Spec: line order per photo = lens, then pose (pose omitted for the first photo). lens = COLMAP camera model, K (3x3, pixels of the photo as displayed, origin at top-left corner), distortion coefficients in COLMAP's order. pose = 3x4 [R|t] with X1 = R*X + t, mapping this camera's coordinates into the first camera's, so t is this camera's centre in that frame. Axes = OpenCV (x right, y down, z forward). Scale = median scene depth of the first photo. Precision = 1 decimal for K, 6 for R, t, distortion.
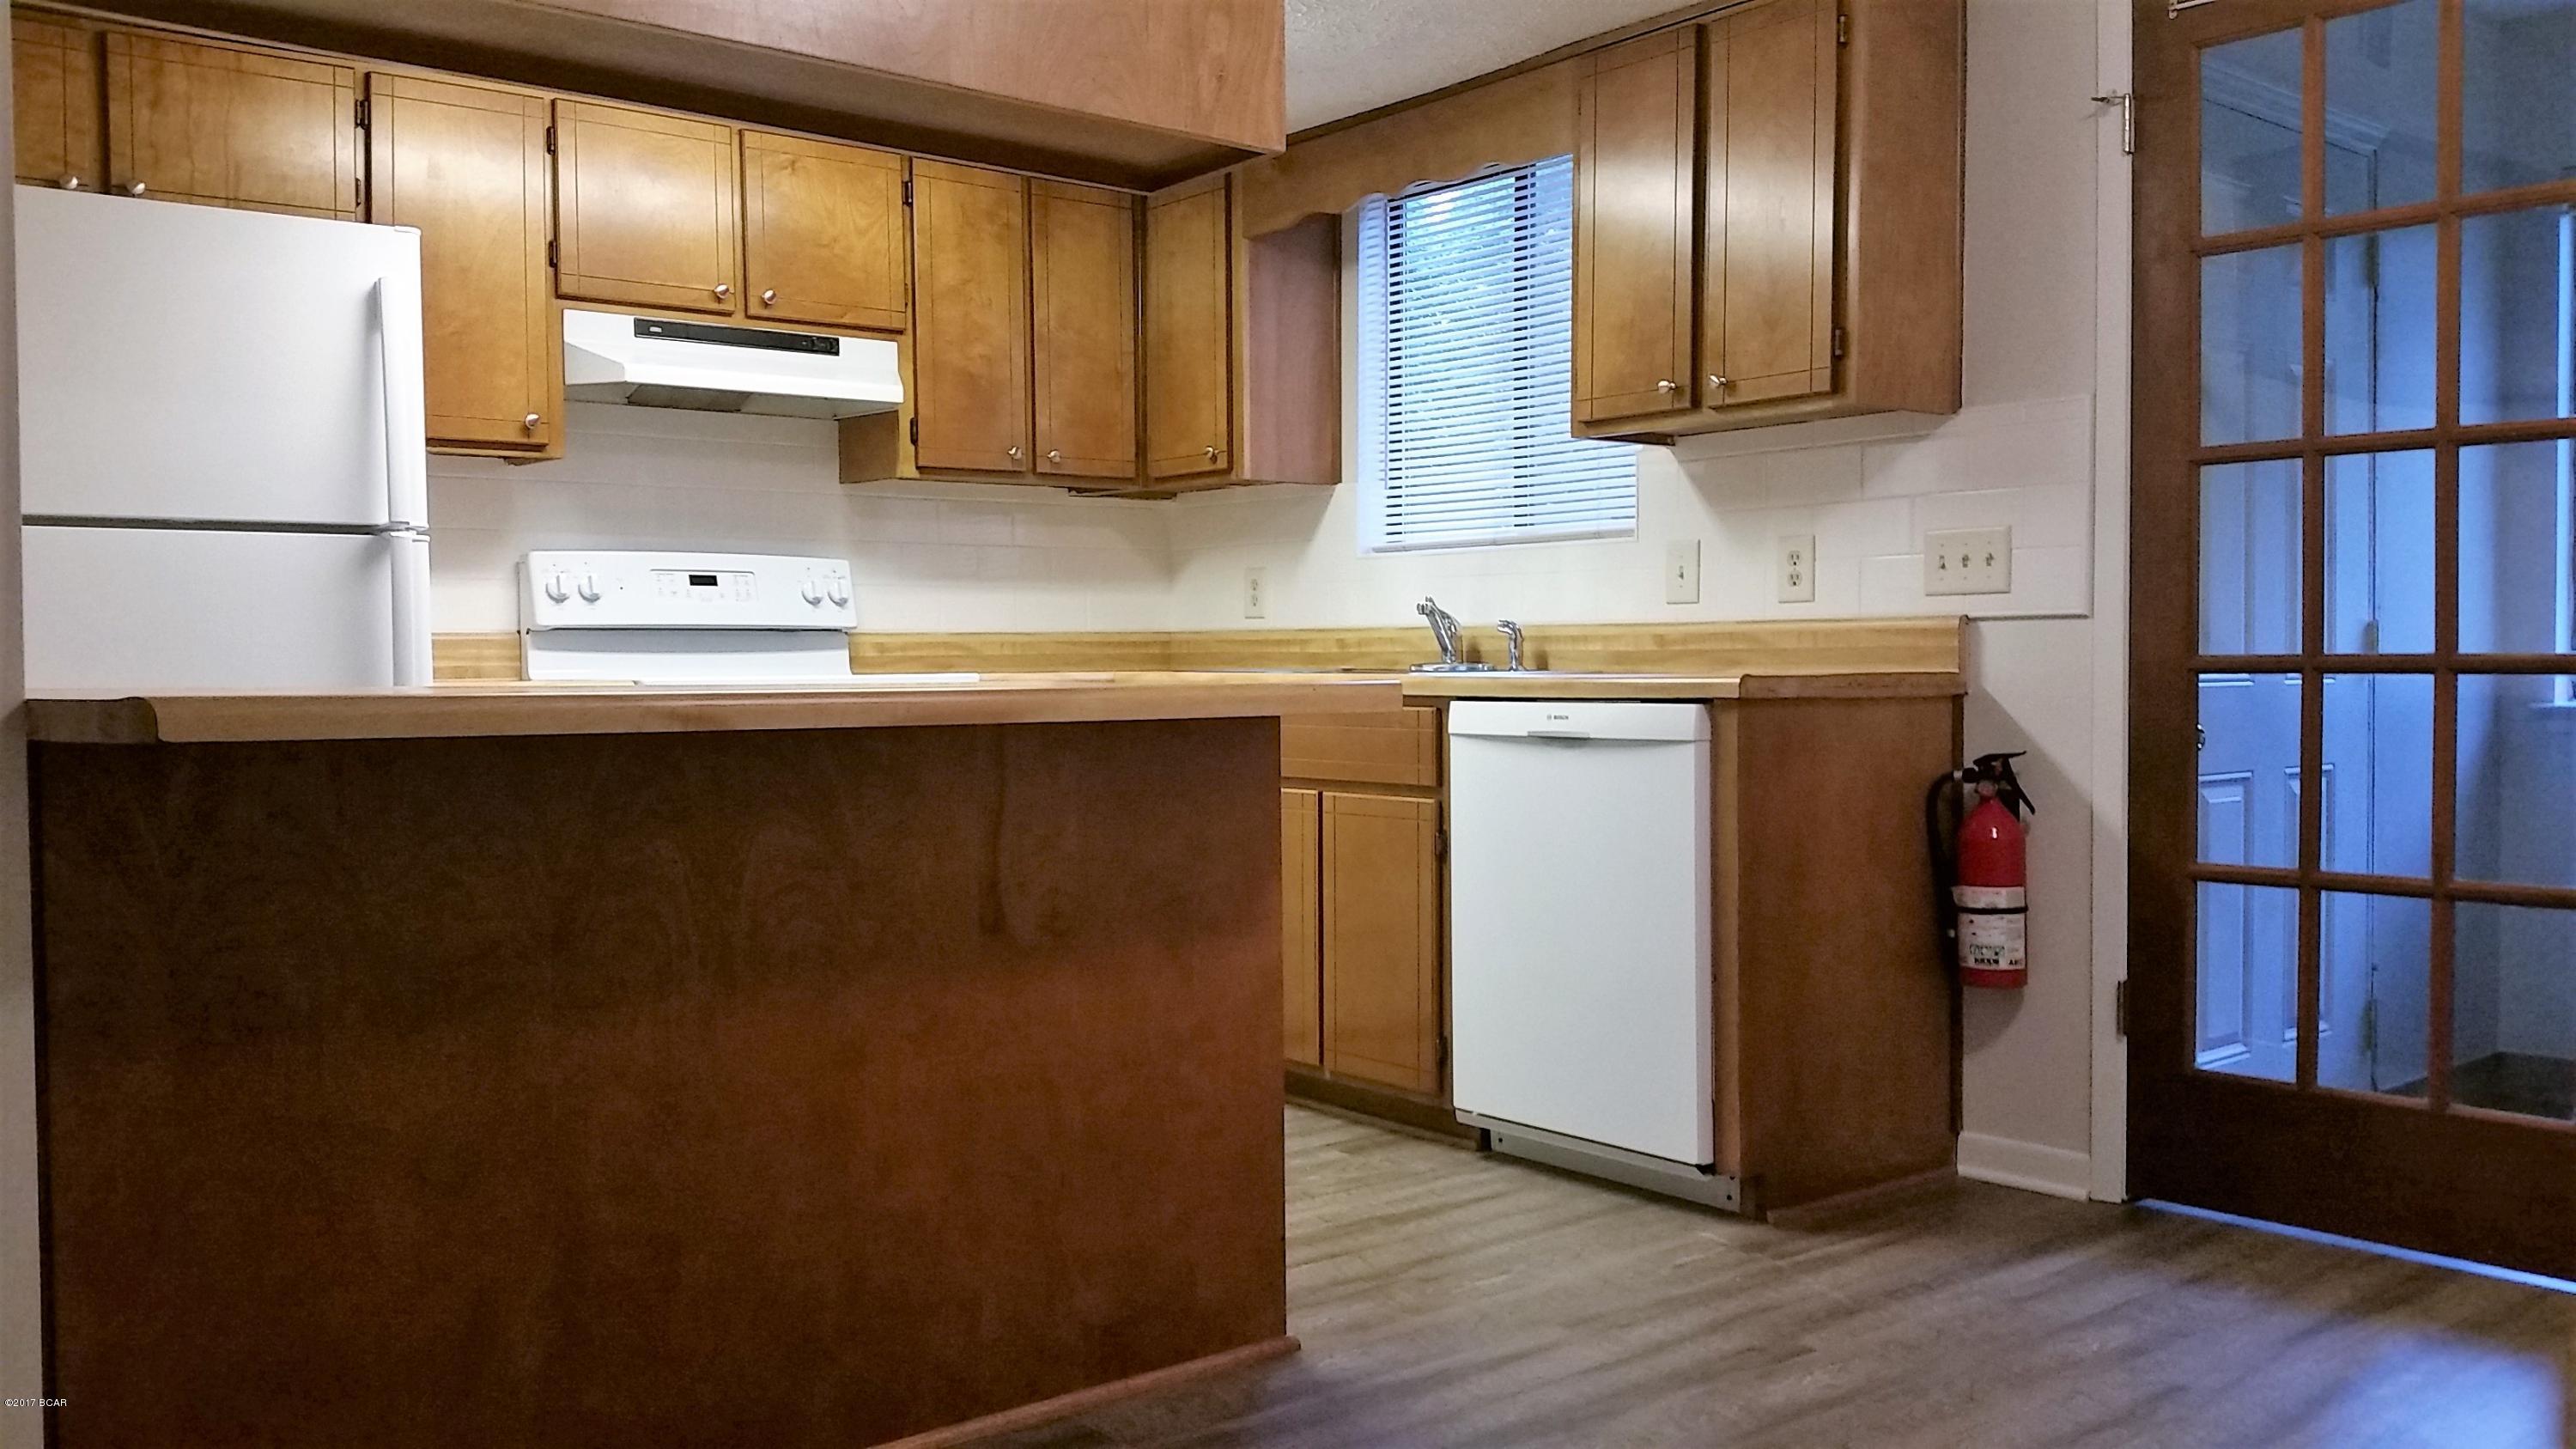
lens RADIAL K [[2091.7, 0, 1275.9], [0, 2091.7, 747.6], [0, 0, 1]] dist [0.164696, -0.402972]
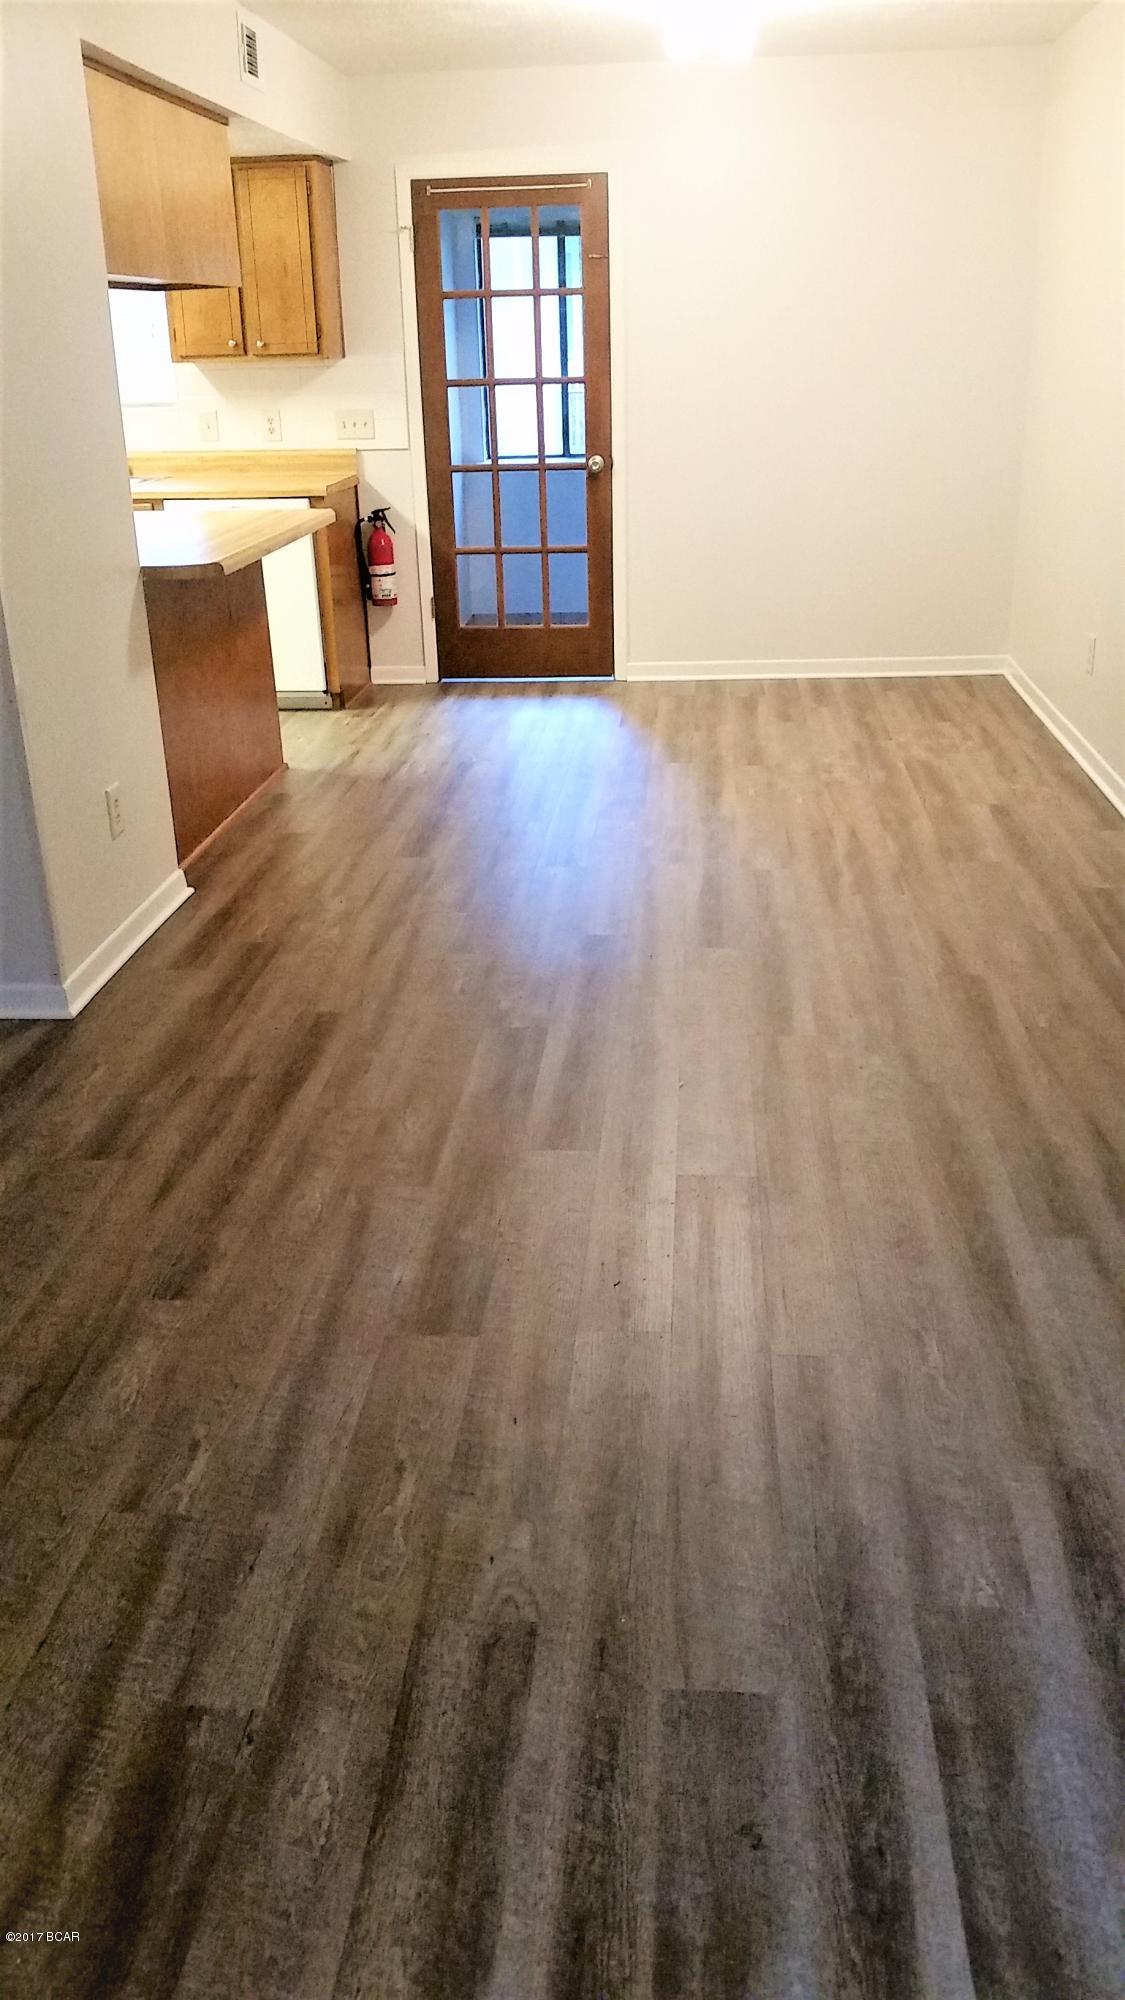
lens RADIAL K [[1623.8, 0, 562.5], [0, 1623.8, 1000.0], [0, 0, 1]] dist [0.164696, -0.402972]
pose [[0.684419, -0.281771, 0.672440, -0.984763], [0.048951, 0.937980, 0.343217, -0.109585], [-0.727443, -0.201988, 0.655765, -0.547857]]
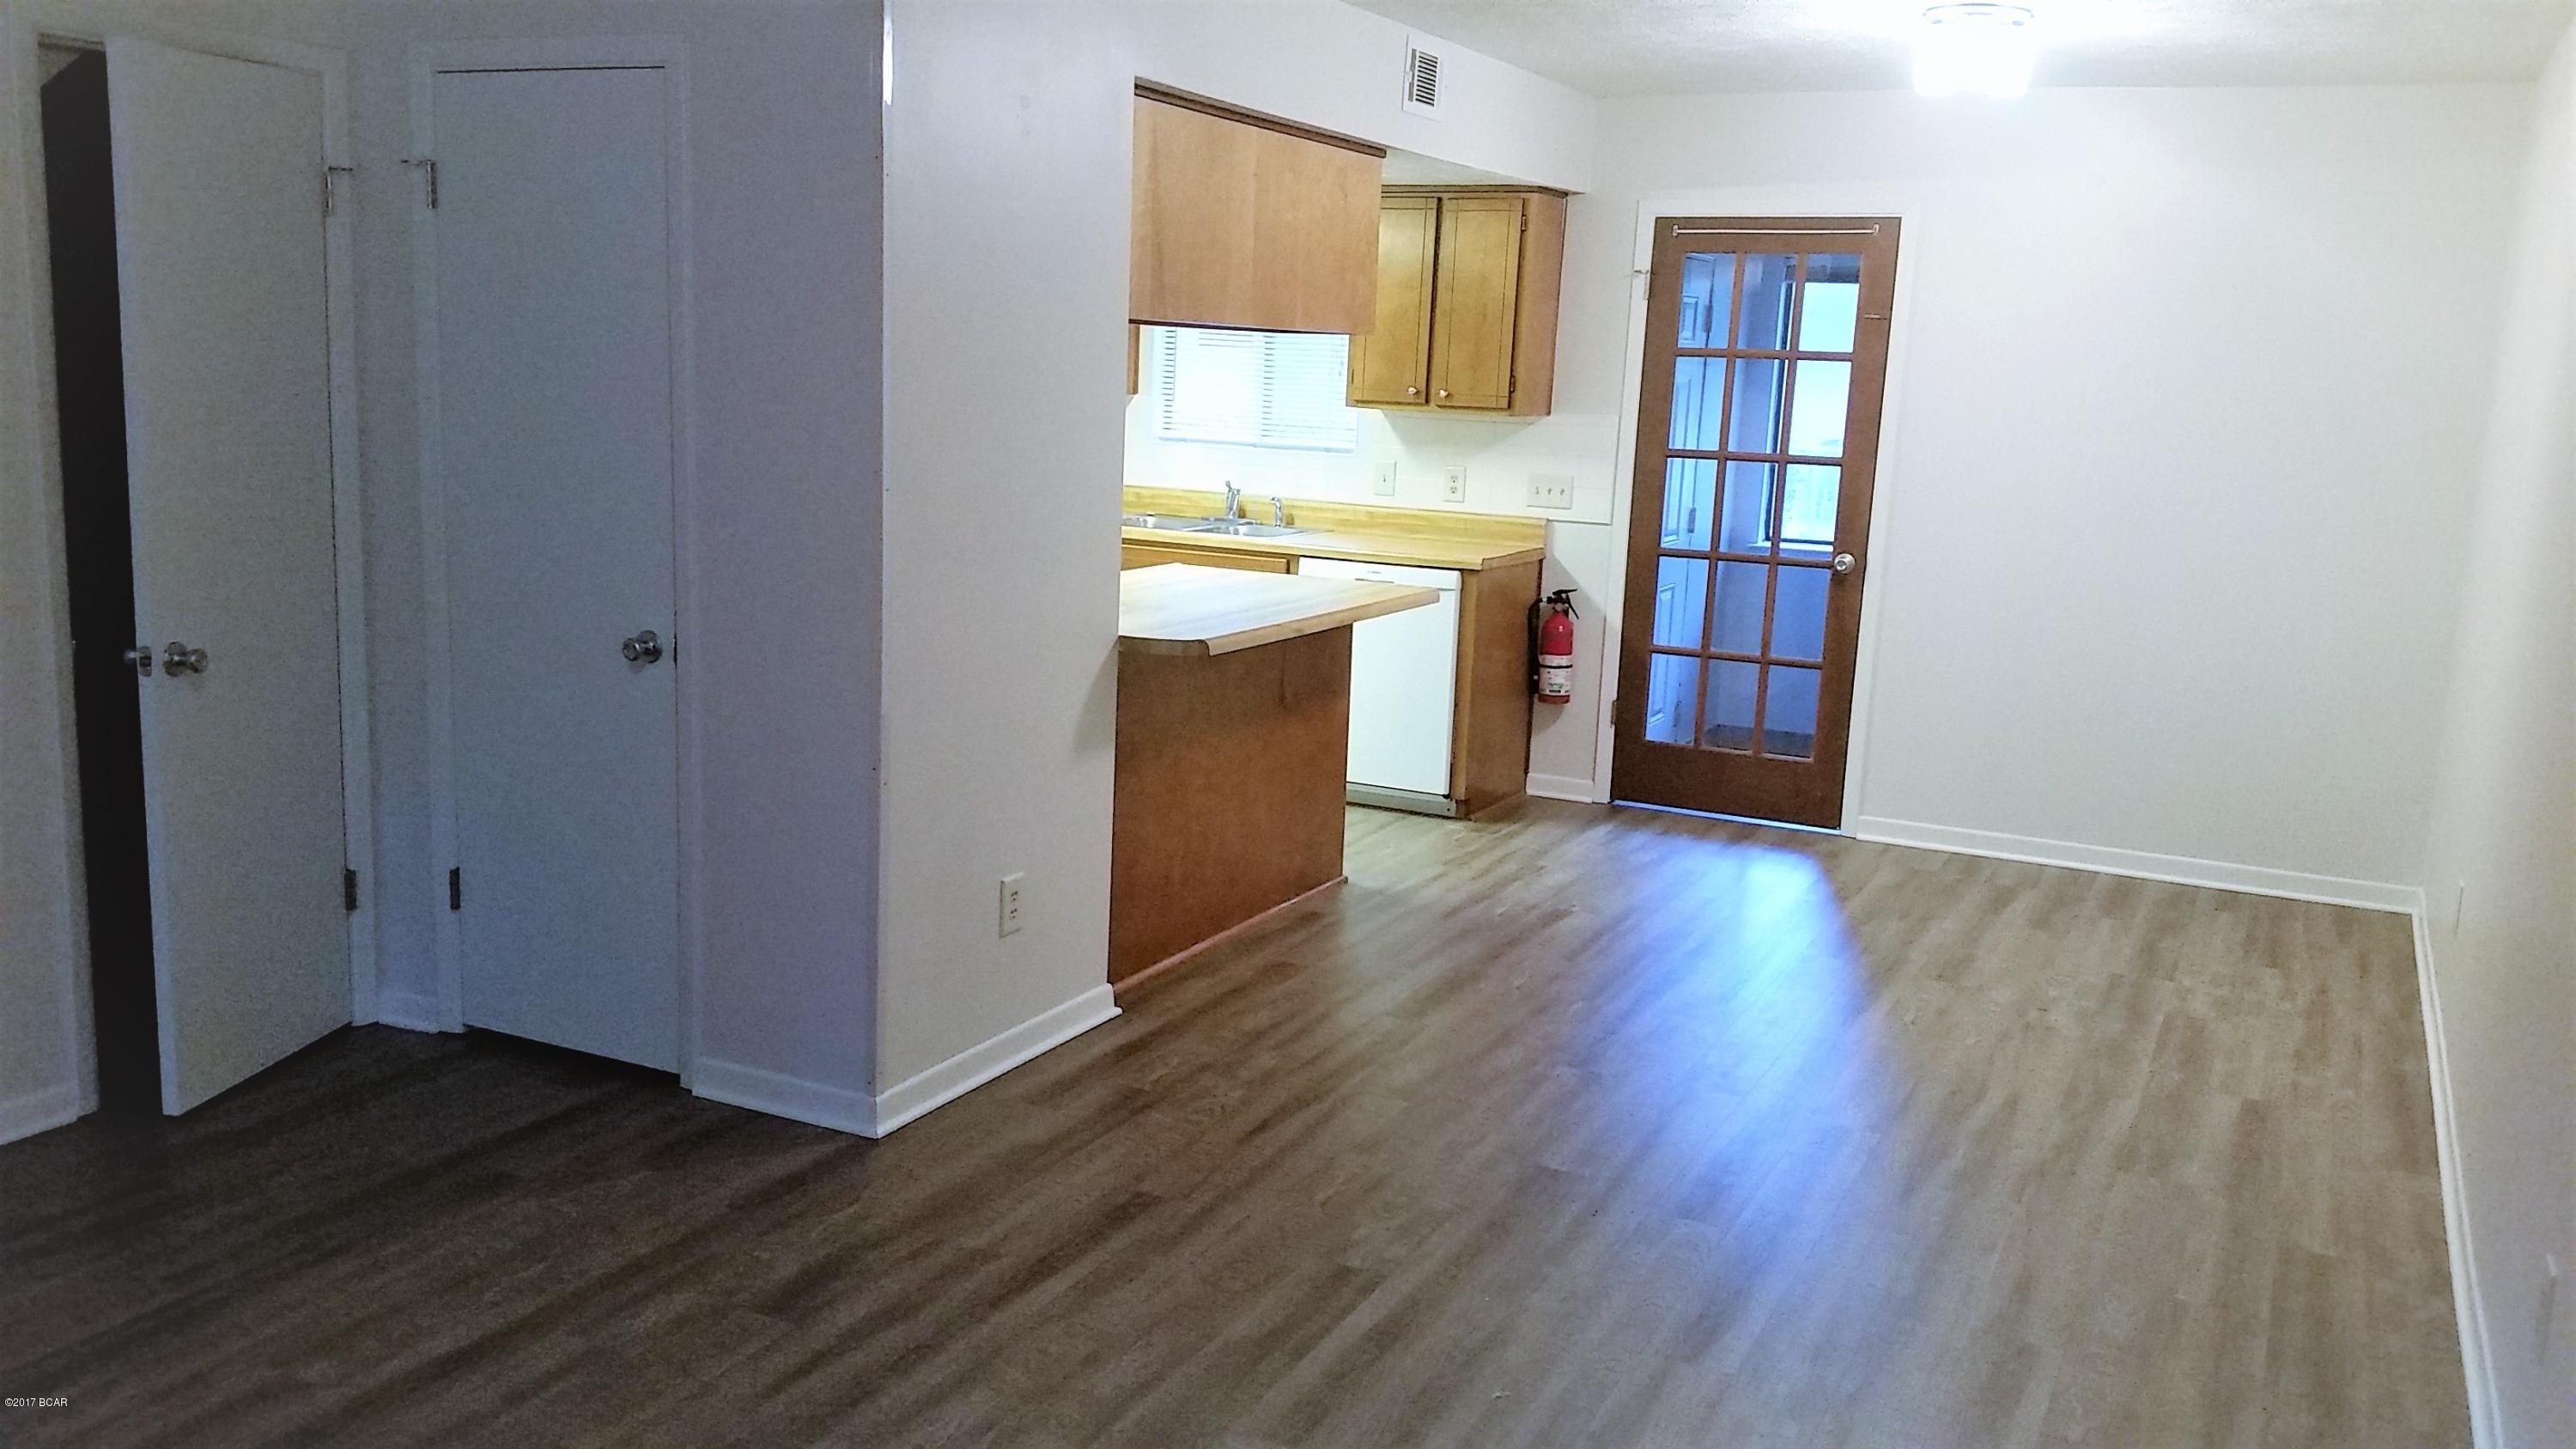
lens RADIAL K [[2091.7, 0, 1275.9], [0, 2091.7, 747.6], [0, 0, 1]] dist [0.164696, -0.402972]
pose [[0.910545, -0.033226, 0.412072, -0.752260], [-0.031817, 0.988176, 0.149986, -0.141990], [-0.412183, -0.149680, 0.898722, -0.726051]]
